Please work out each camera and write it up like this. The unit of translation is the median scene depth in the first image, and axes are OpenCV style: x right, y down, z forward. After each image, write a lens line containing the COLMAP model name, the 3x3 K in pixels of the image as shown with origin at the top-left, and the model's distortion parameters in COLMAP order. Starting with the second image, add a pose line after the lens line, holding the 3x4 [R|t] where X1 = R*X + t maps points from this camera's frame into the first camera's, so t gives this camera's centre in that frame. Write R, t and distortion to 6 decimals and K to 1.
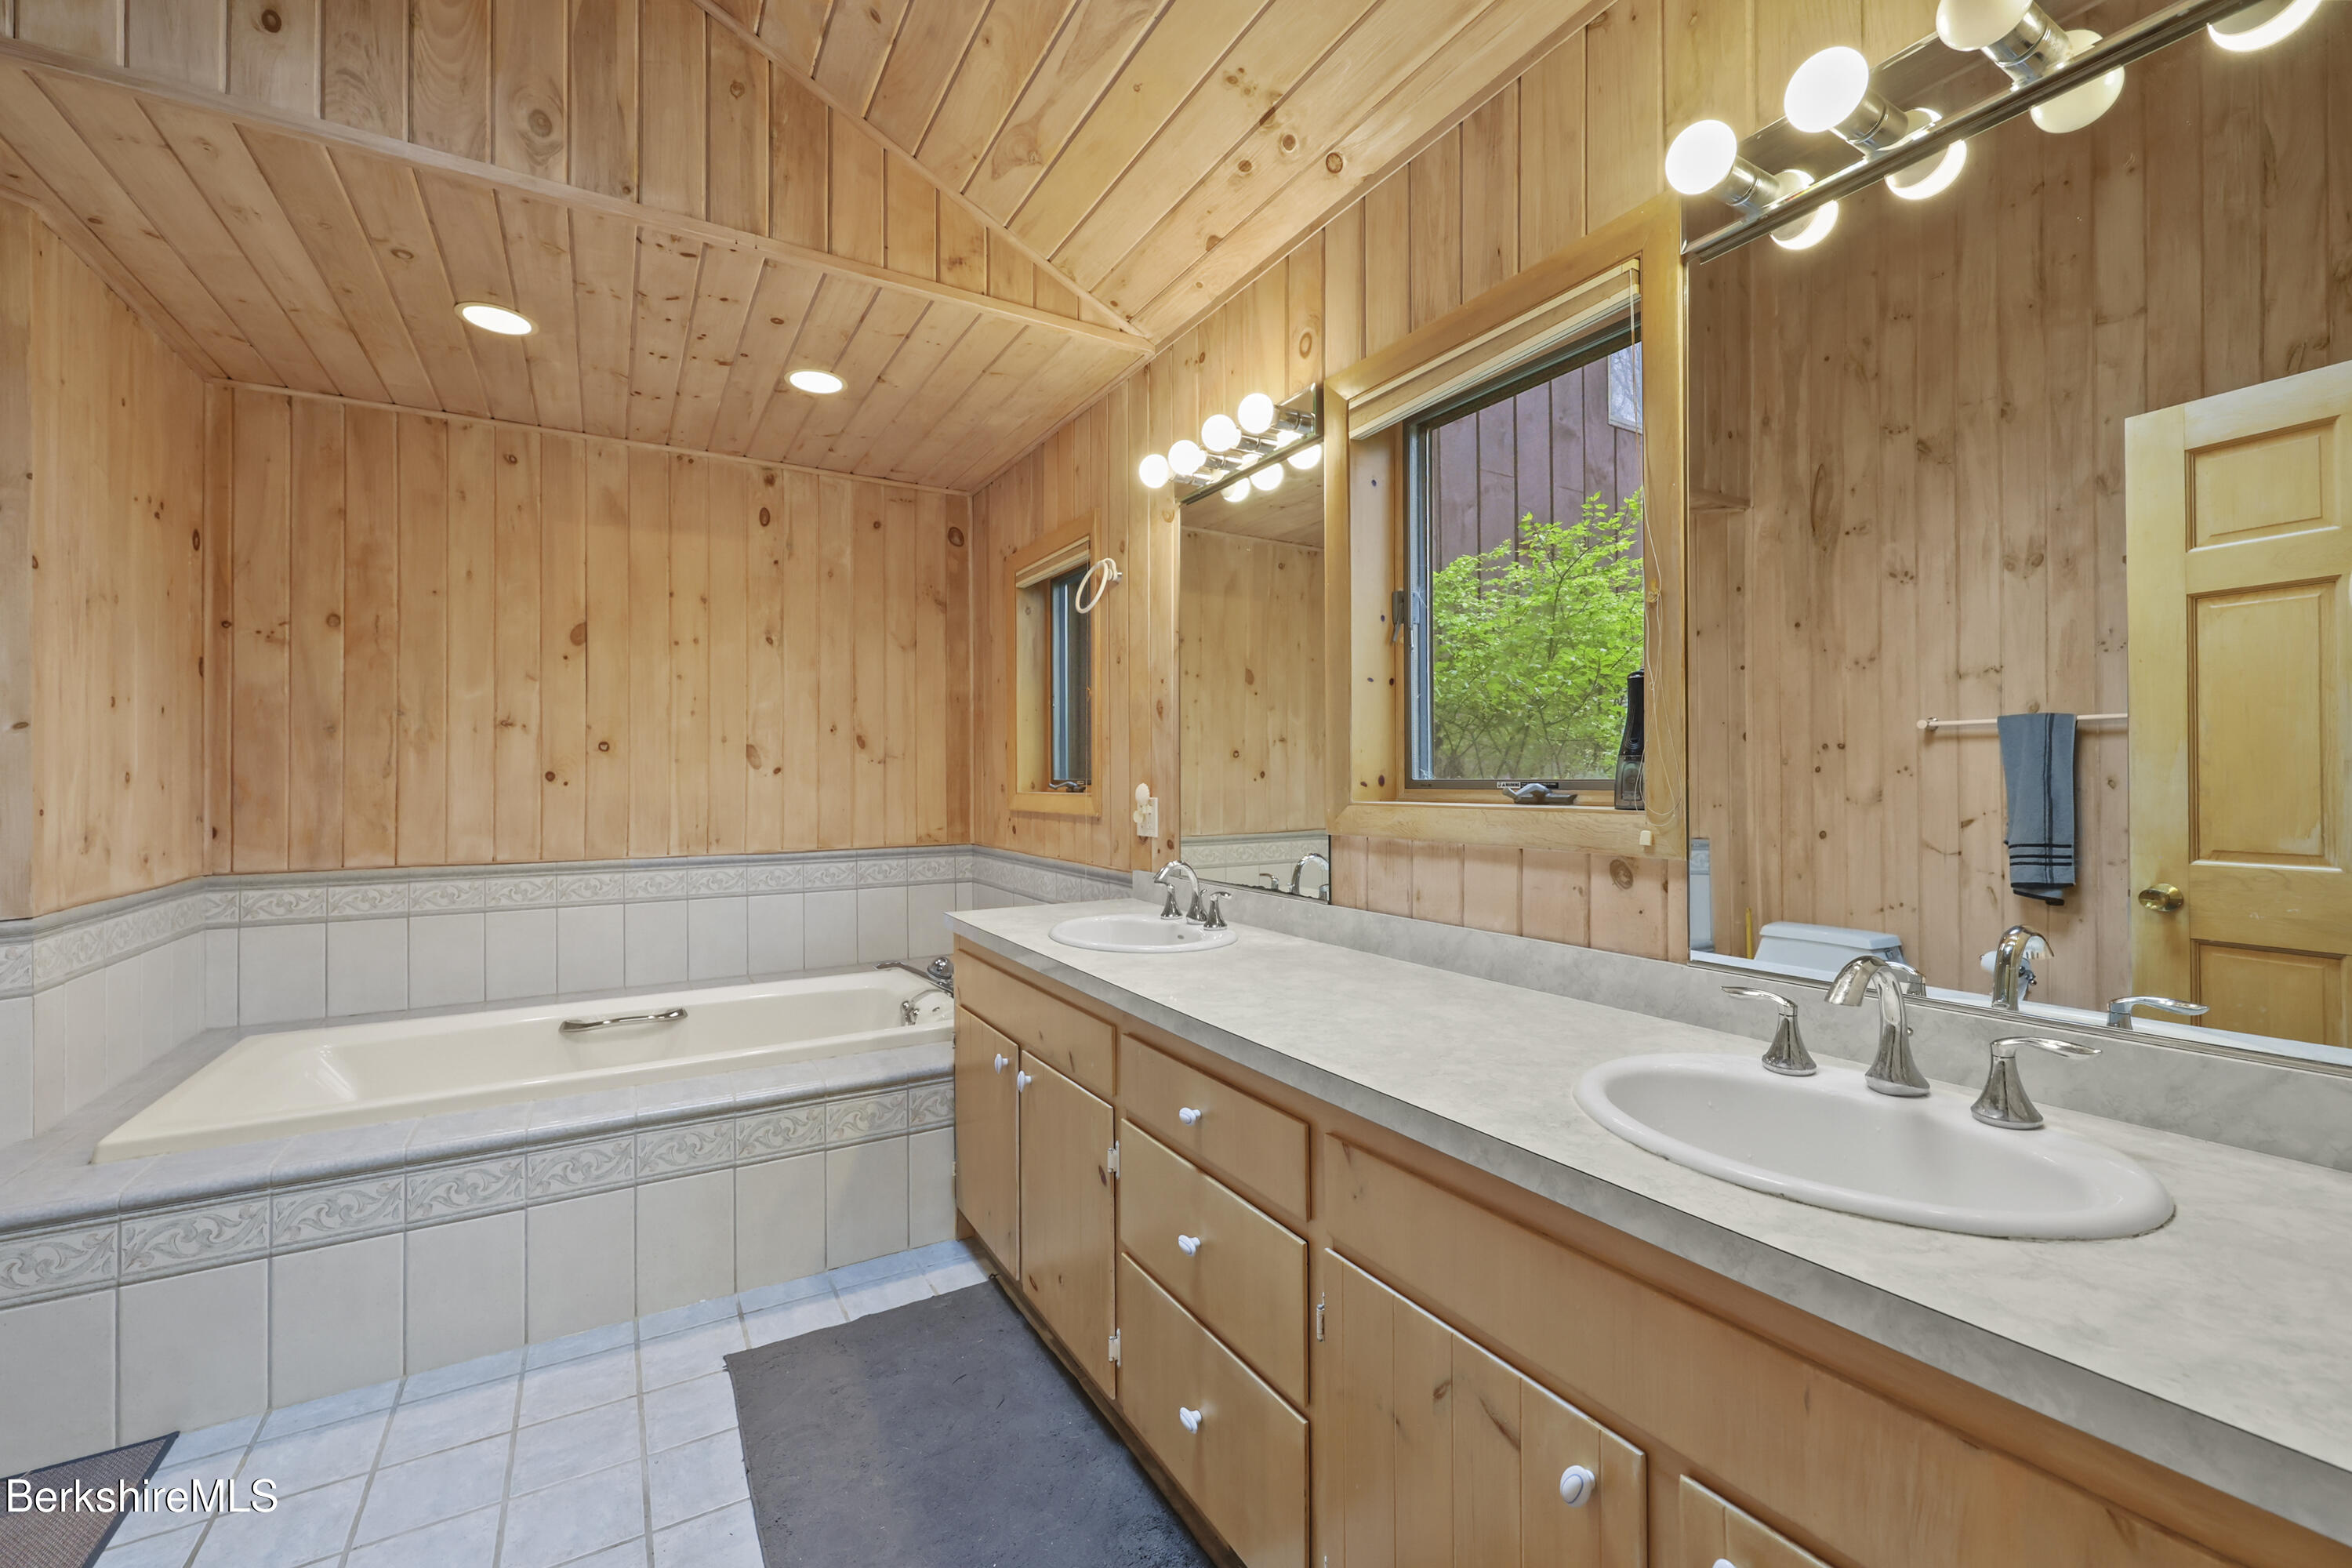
lens RADIAL K [[949.1, 0, 1186.7], [0, 949.1, 763.5], [0, 0, 1]] dist [0.002592, 0.000222]
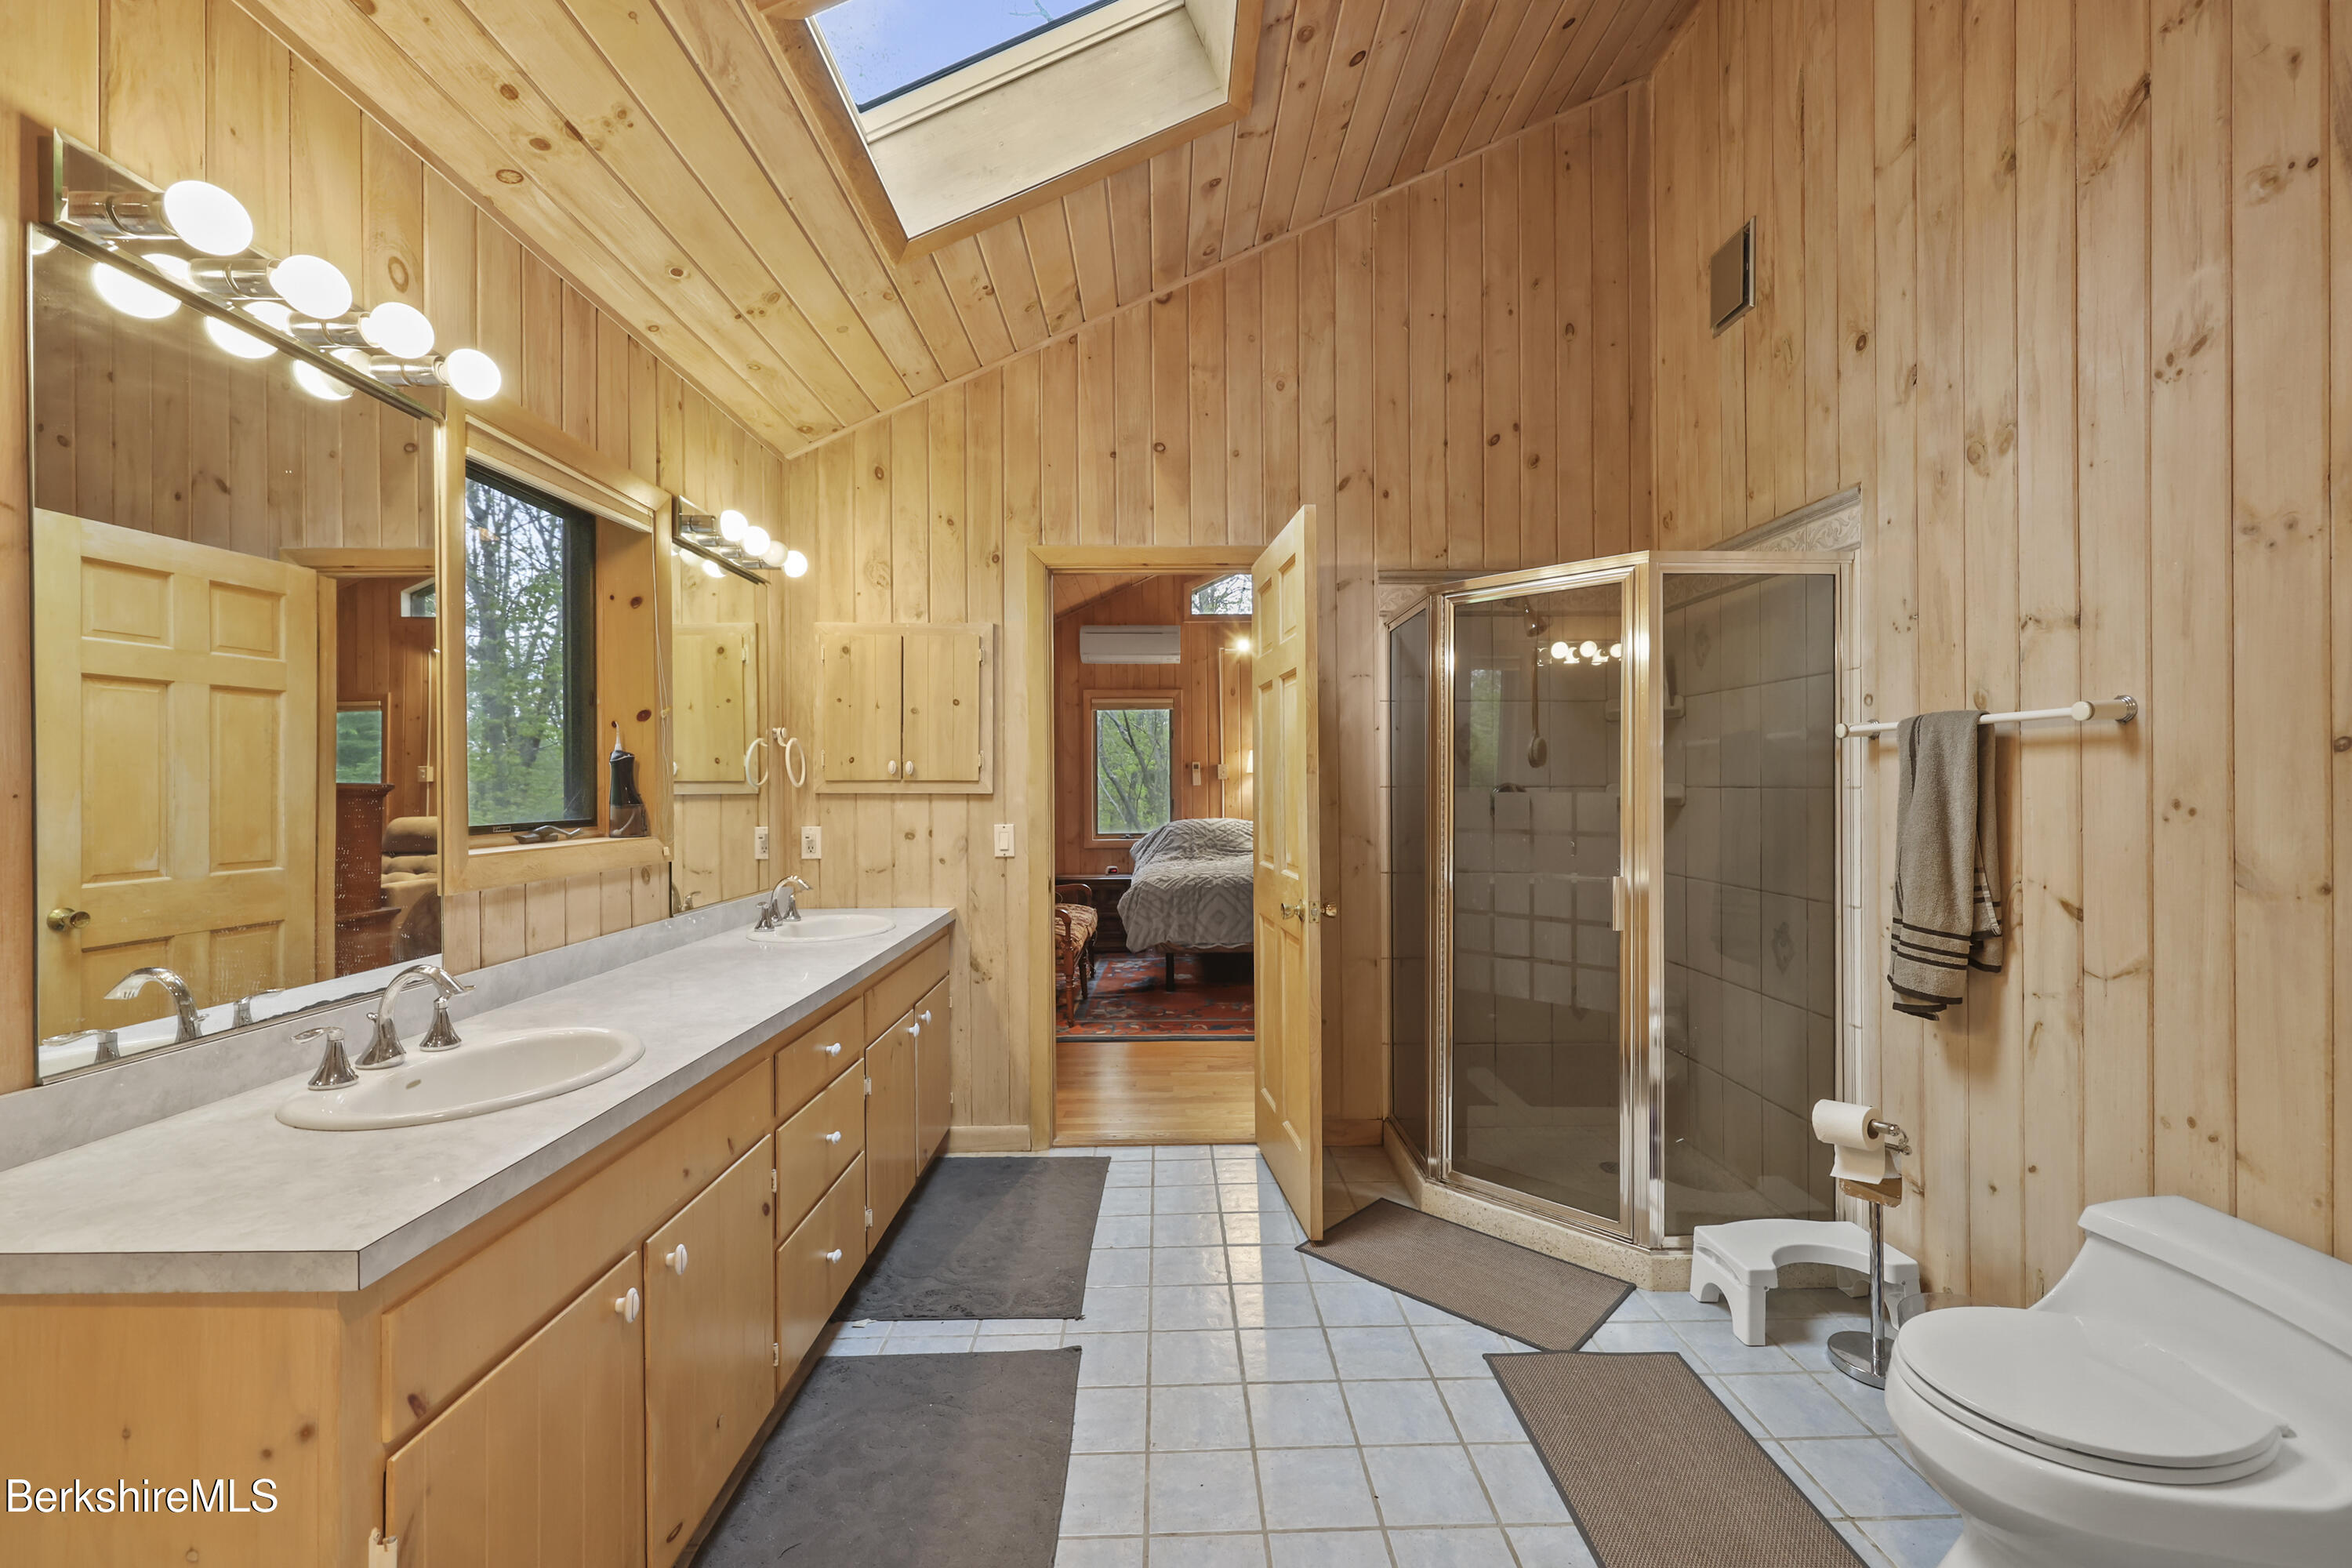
lens RADIAL K [[949.1, 0, 1181.3], [0, 949.1, 787.0], [0, 0, 1]] dist [0.002592, 0.000222]
pose [[-0.864146, 0.005190, 0.503214, -0.912808], [-0.001140, 0.999924, -0.012270, -0.014895], [-0.503240, -0.011176, -0.864075, 1.505184]]
